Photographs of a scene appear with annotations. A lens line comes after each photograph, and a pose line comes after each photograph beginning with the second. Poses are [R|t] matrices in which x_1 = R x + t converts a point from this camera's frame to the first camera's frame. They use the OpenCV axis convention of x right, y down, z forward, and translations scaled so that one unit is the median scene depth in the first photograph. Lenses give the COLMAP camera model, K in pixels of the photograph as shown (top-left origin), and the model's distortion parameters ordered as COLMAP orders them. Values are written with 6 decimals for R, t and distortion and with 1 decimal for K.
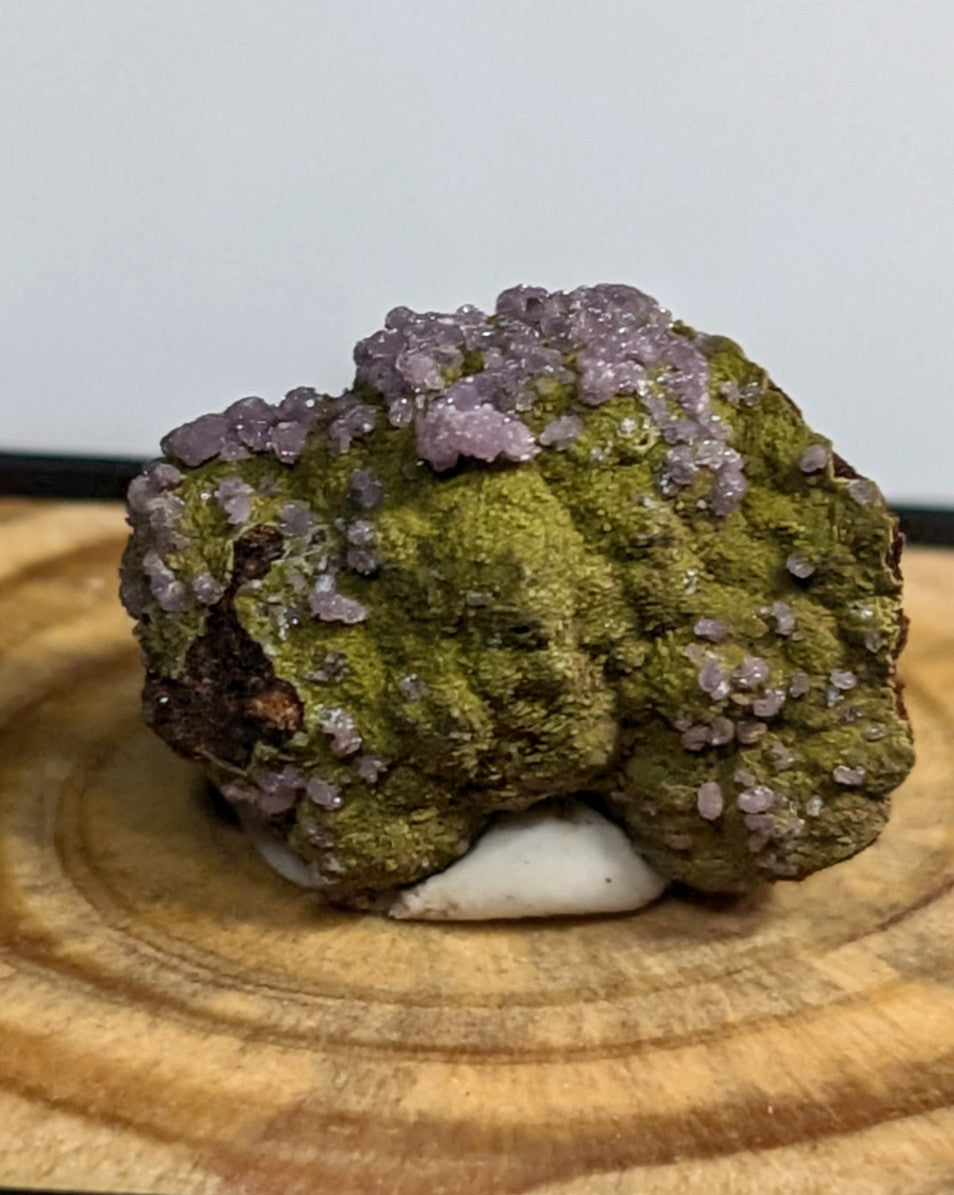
lens RADIAL K [[5483.8, 0, 422.5], [0, 5483.8, 502.3], [0, 0, 1]] dist [0.151977, 0.000000]
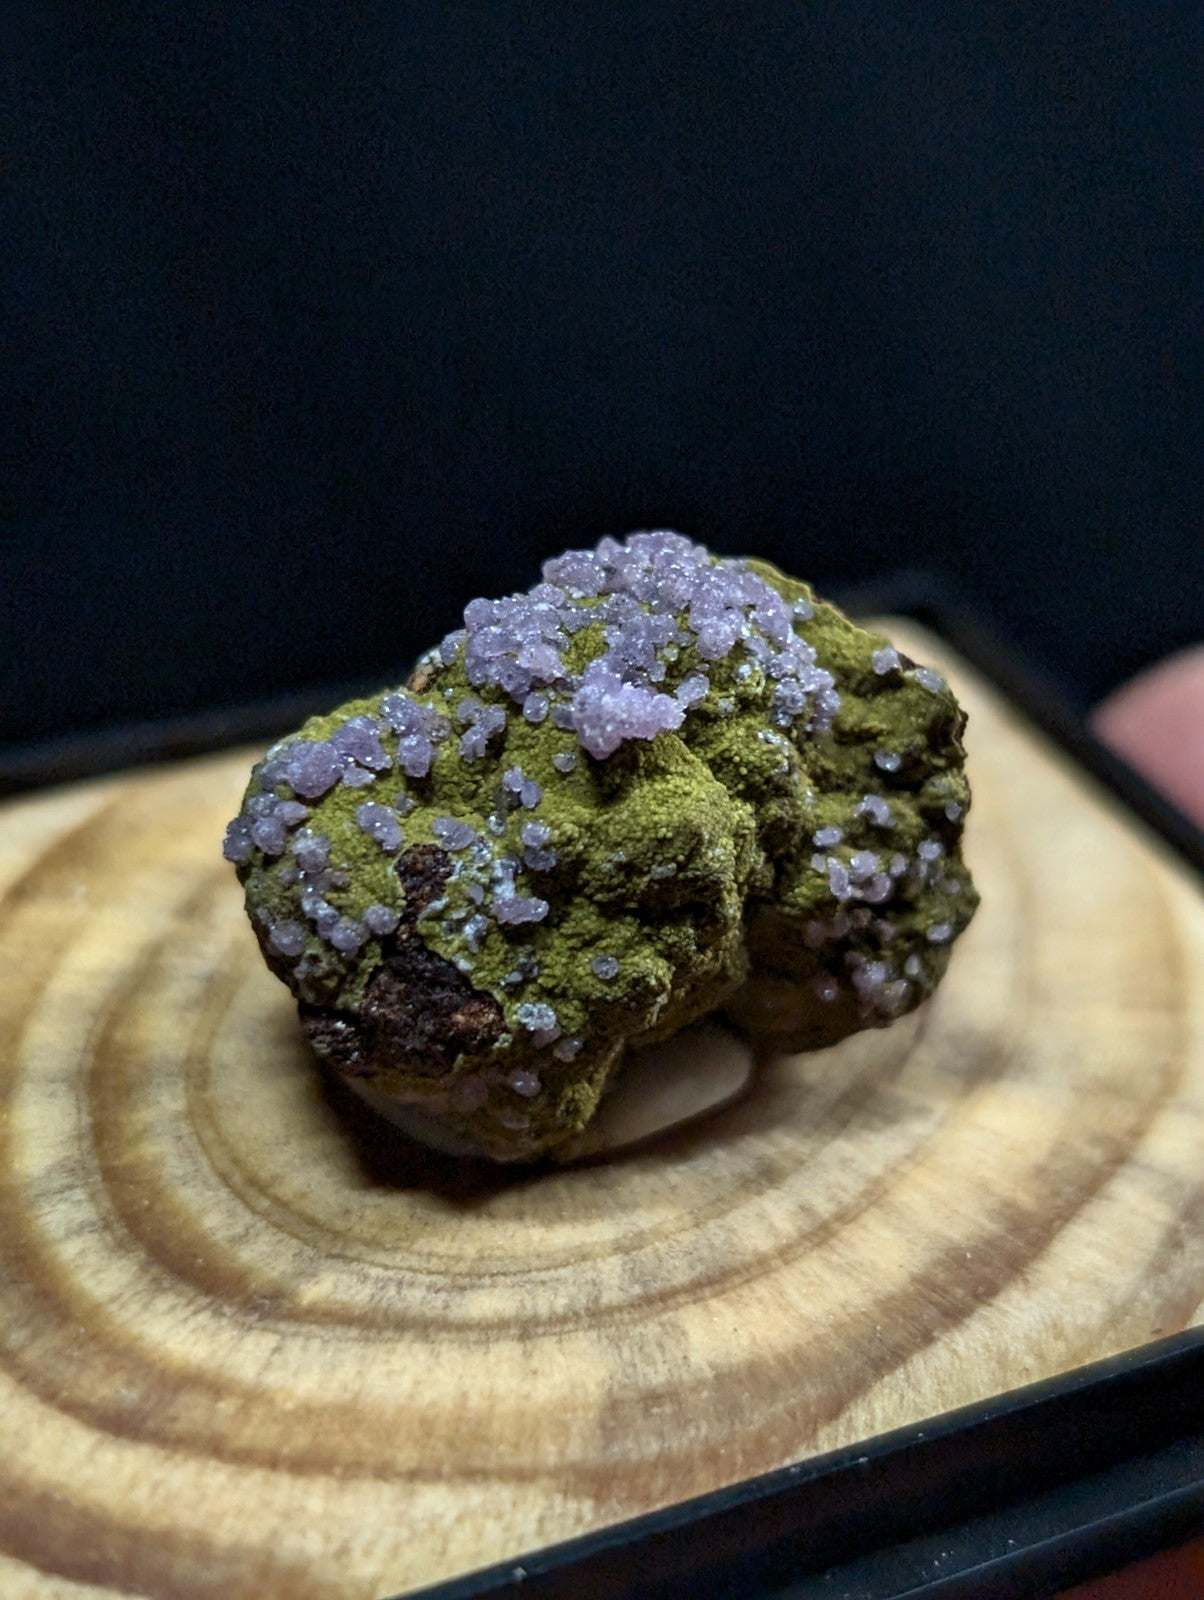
lens RADIAL K [[3512.4, 0, 608.7], [0, 3512.4, 707.3], [0, 0, 1]] dist [0.165378, 0.000000]
pose [[0.902051, -0.226070, 0.367690, -0.231746], [0.186478, 0.972380, 0.140371, -0.105545], [-0.389268, -0.058056, 0.919293, 0.394469]]
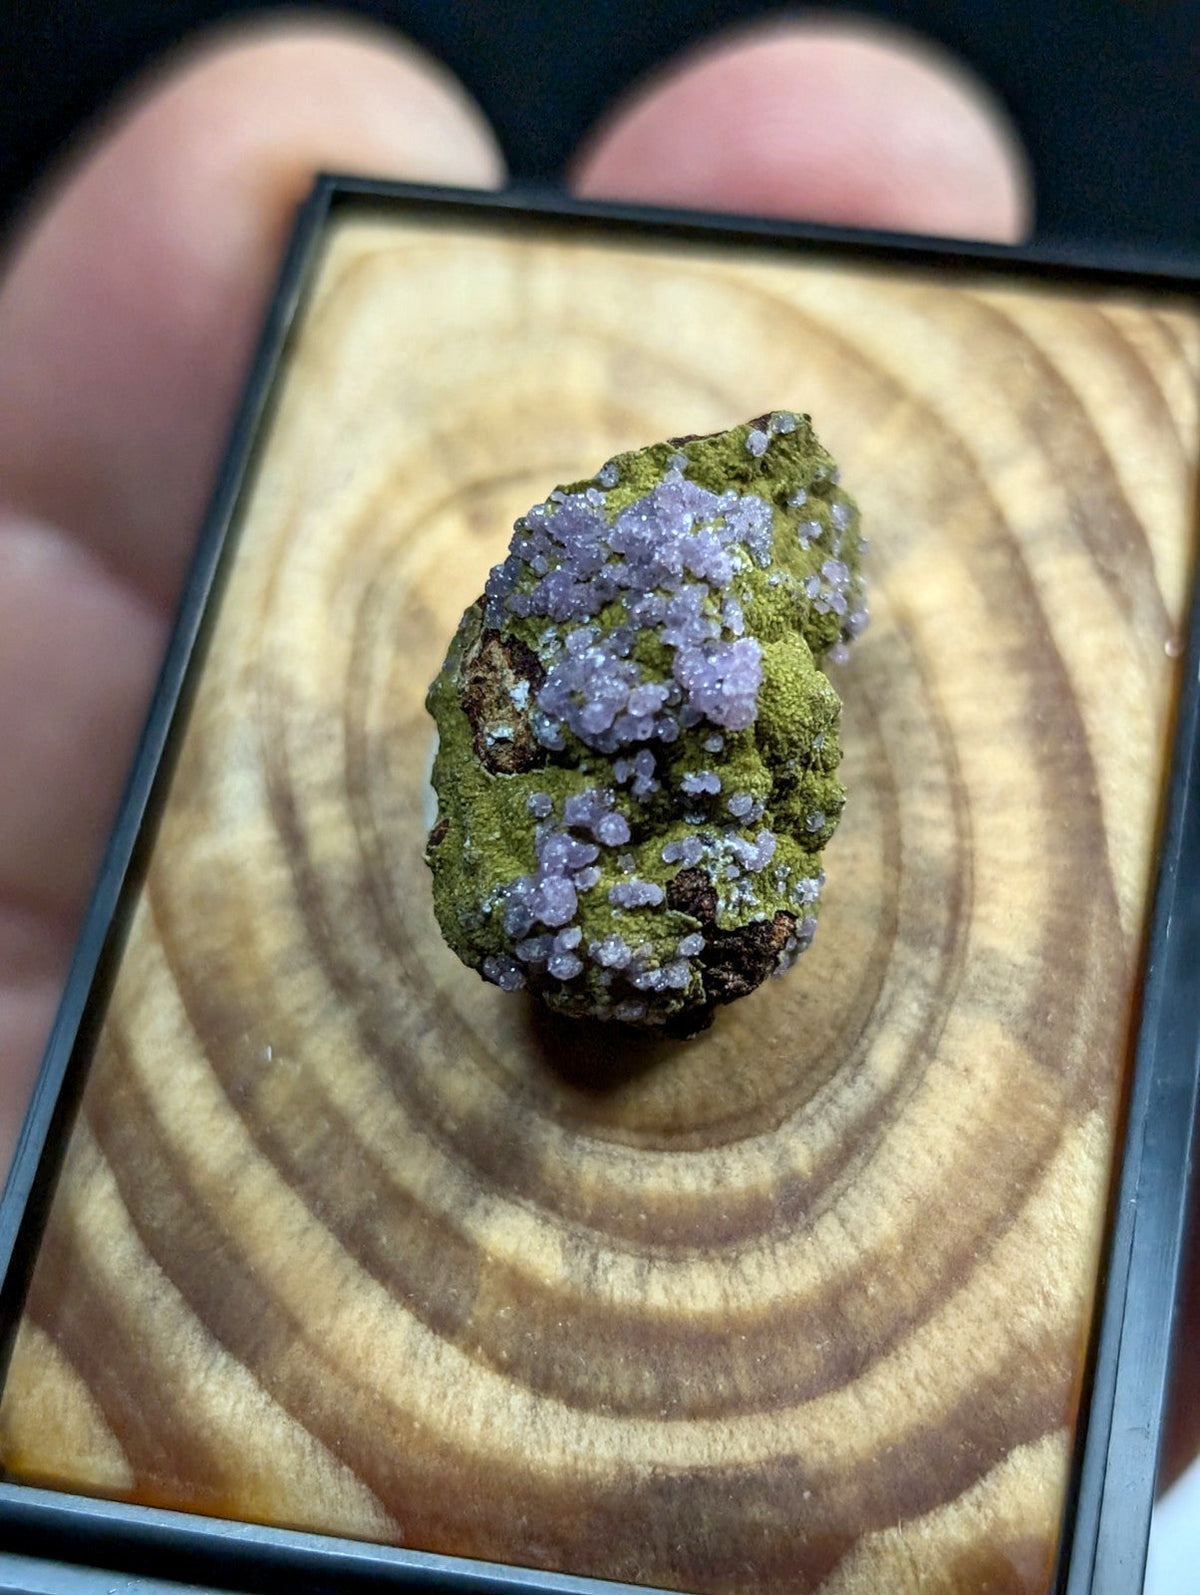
lens RADIAL K [[3501.4, 0, 693.2], [0, 3501.4, 725.4], [0, 0, 1]] dist [0.165378, 0.000000]
pose [[0.255995, -0.892786, 0.370674, -0.278608], [0.572547, 0.448990, 0.686001, -0.526245], [-0.778881, 0.036615, 0.626102, 0.528078]]
